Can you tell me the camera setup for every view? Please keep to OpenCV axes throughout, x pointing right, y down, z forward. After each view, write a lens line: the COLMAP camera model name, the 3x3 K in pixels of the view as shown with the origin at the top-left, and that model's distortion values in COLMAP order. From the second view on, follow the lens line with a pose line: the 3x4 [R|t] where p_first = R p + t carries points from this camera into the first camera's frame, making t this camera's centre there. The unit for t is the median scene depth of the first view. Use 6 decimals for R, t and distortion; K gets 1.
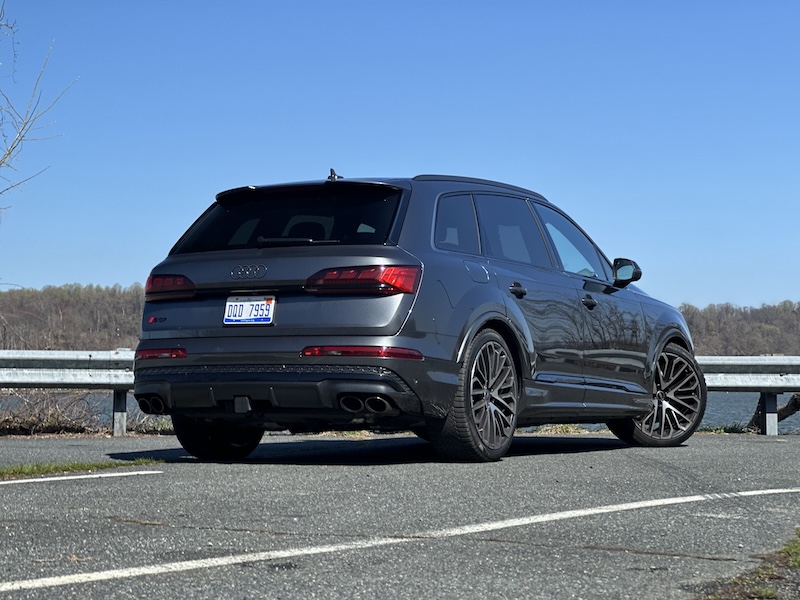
lens RADIAL K [[1776.5, 0, 400.2], [0, 1776.5, 298.5], [0, 0, 1]] dist [0.352427, 0.194718]
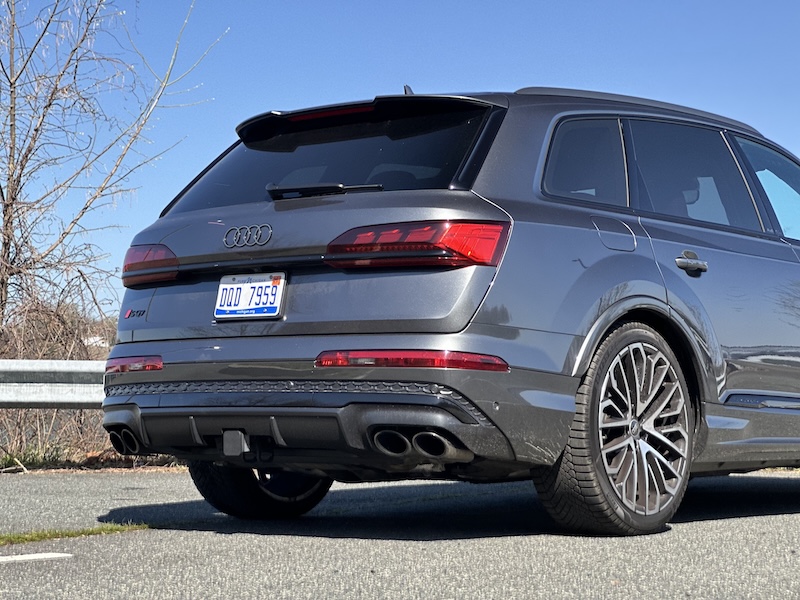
lens RADIAL K [[1776.5, 0, 400.2], [0, 1776.5, 298.5], [0, 0, 1]] dist [0.352427, 0.194718]
pose [[0.984108, -0.010517, -0.177262, 0.082875], [0.009066, 0.999918, -0.008993, 0.013765], [0.177342, 0.007243, 0.984123, 0.372567]]
